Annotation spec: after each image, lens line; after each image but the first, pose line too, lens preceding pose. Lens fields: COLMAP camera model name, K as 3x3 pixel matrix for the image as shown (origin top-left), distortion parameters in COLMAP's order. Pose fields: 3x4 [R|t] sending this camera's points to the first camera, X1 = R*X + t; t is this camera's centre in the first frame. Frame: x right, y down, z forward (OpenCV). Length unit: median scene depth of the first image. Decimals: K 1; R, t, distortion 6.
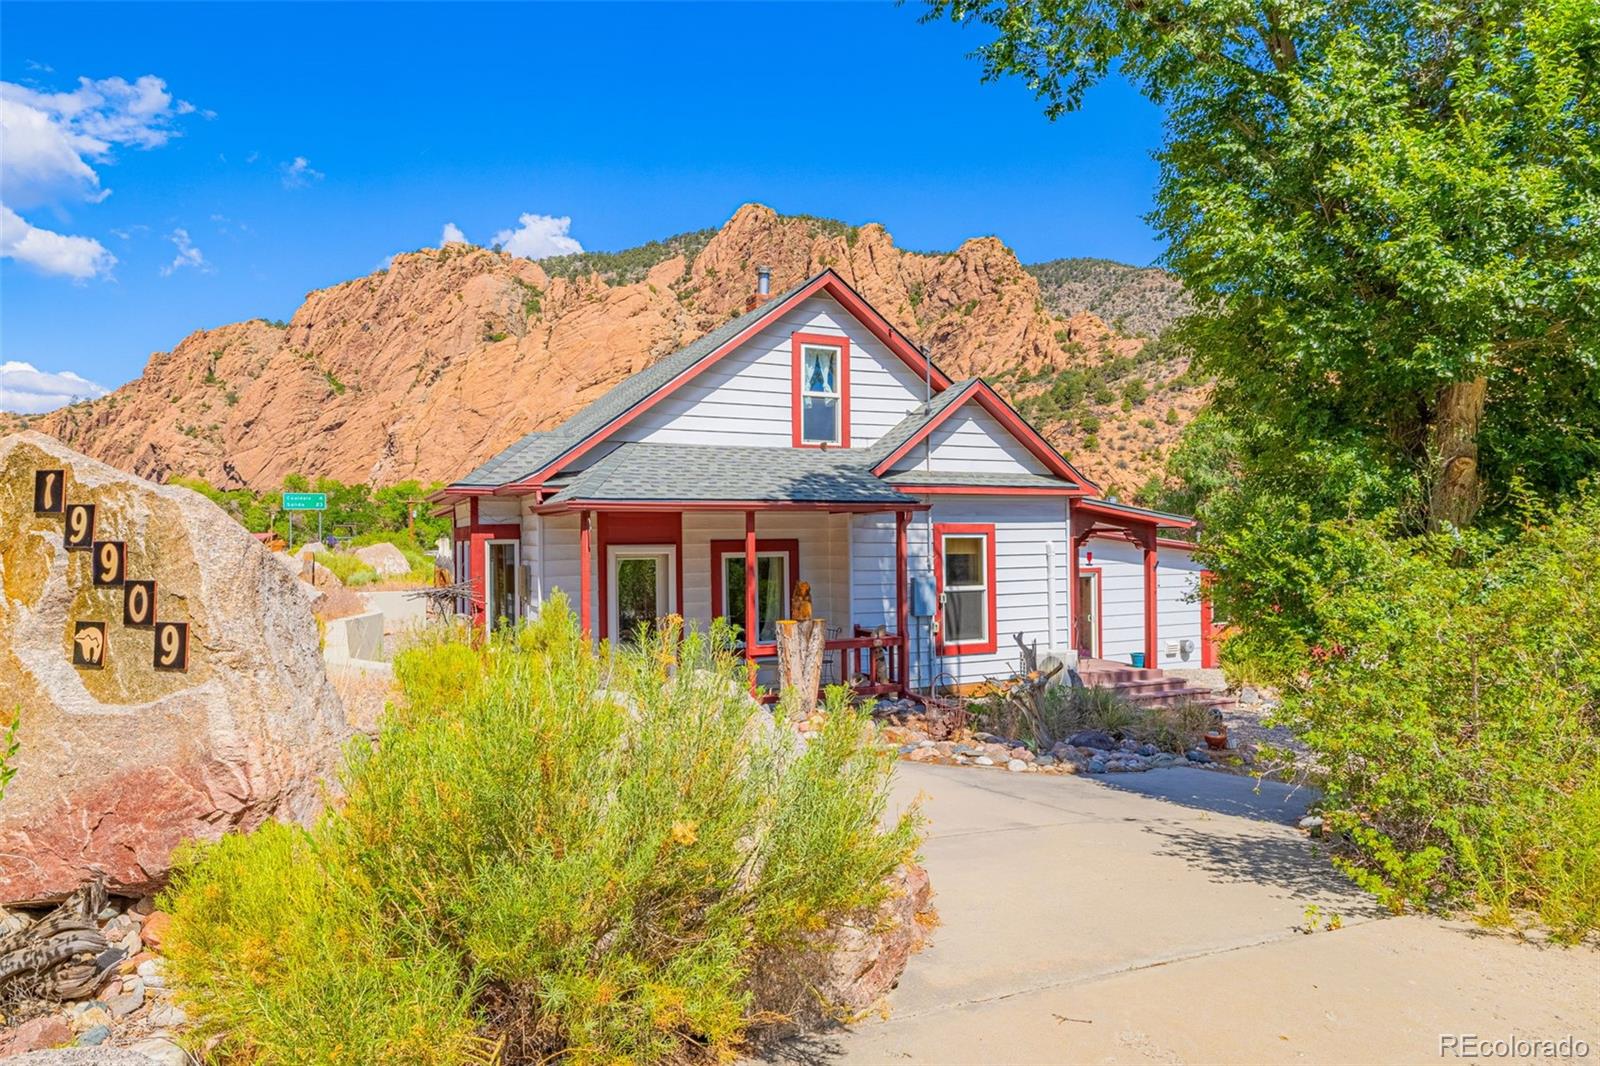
lens RADIAL K [[919.3, 0, 798.6], [0, 919.3, 538.6], [0, 0, 1]] dist [-0.000017, -0.000112]
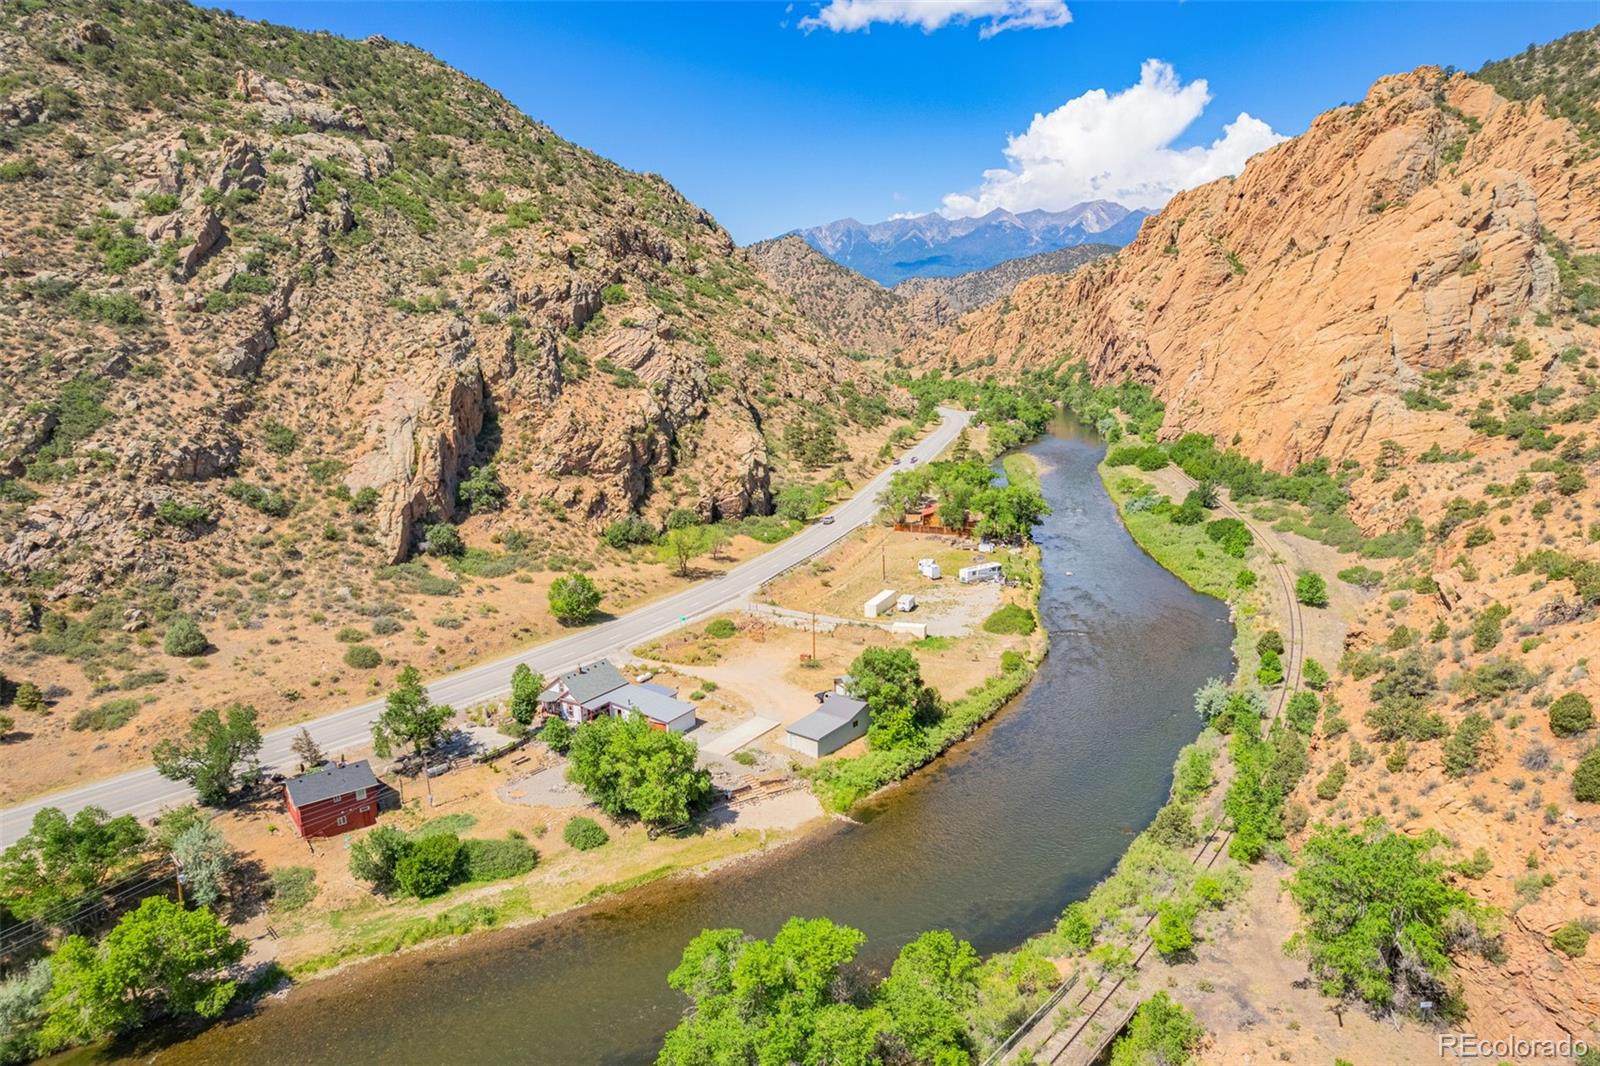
lens RADIAL K [[1028.9, 0, 795.9], [0, 1028.9, 541.6], [0, 0, 1]] dist [-0.073038, 0.081717]
pose [[0.517126, 0.170286, -0.838799, 0.267647], [0.011710, 0.978510, 0.205869, -0.096632], [0.855829, -0.116283, 0.504019, -0.073404]]
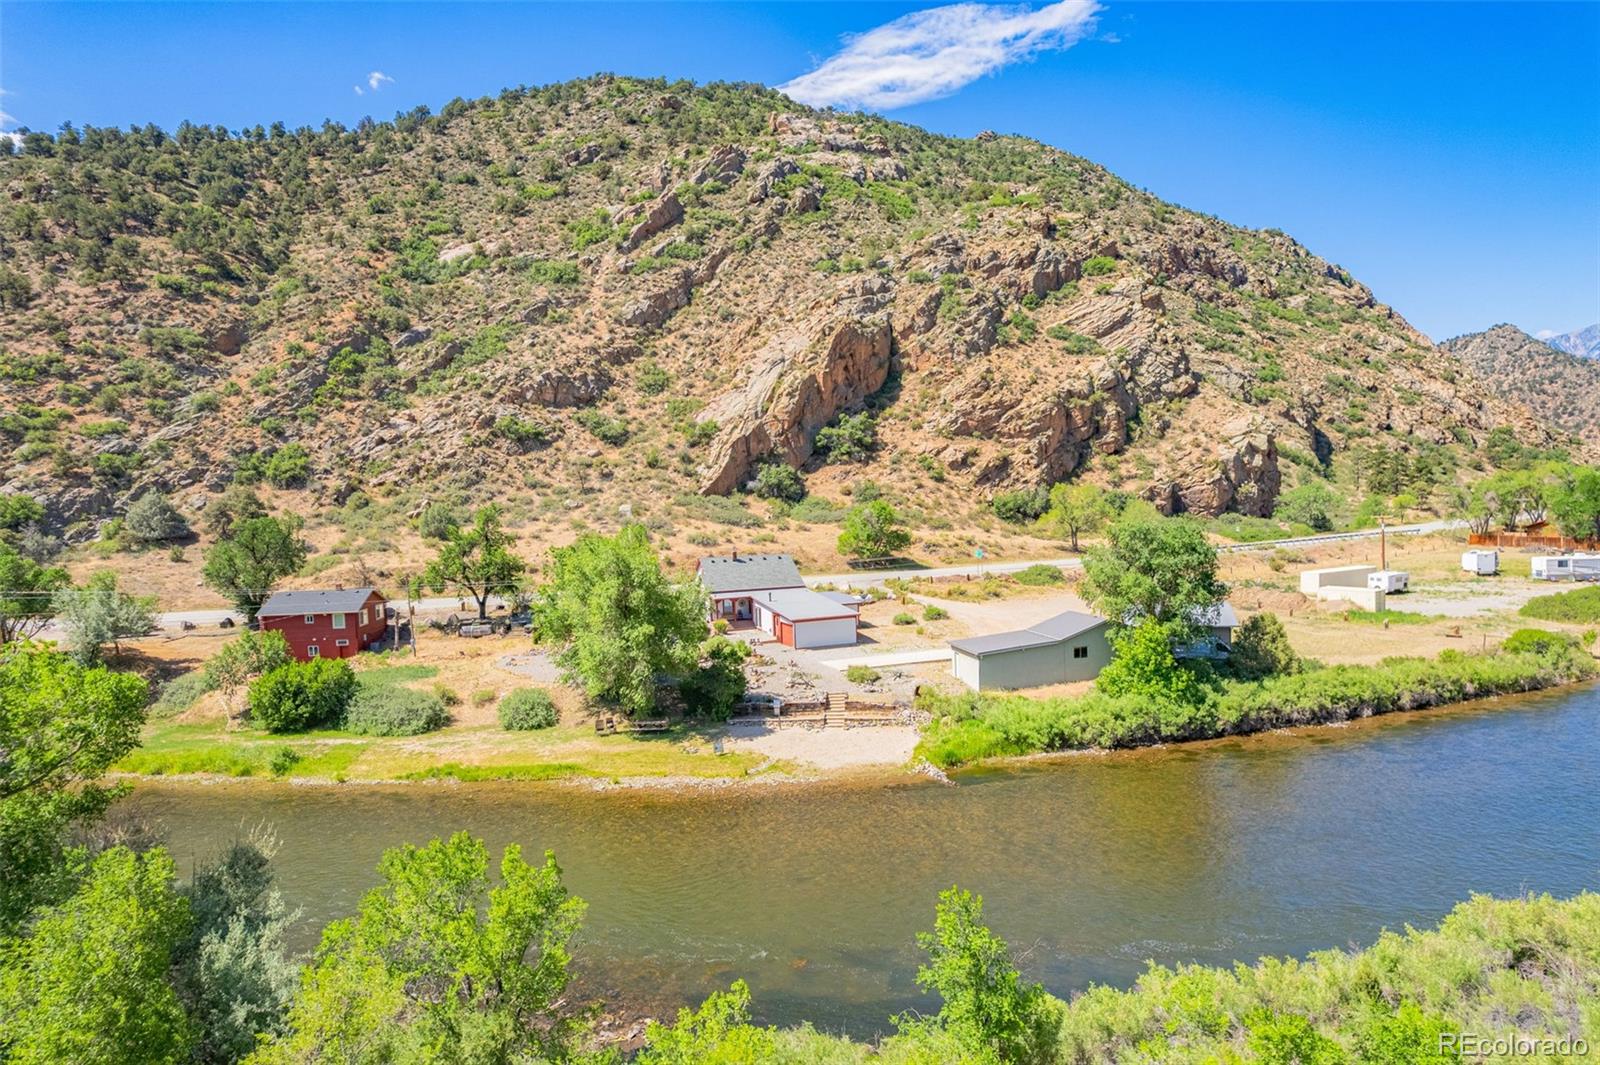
lens RADIAL K [[1028.9, 0, 793.4], [0, 1028.9, 543.9], [0, 0, 1]] dist [-0.073038, 0.081717]
pose [[-0.082626, 0.069894, -0.994127, 0.203423], [0.024115, 0.997386, 0.068119, -0.019662], [0.996289, -0.018345, -0.084096, 0.043034]]
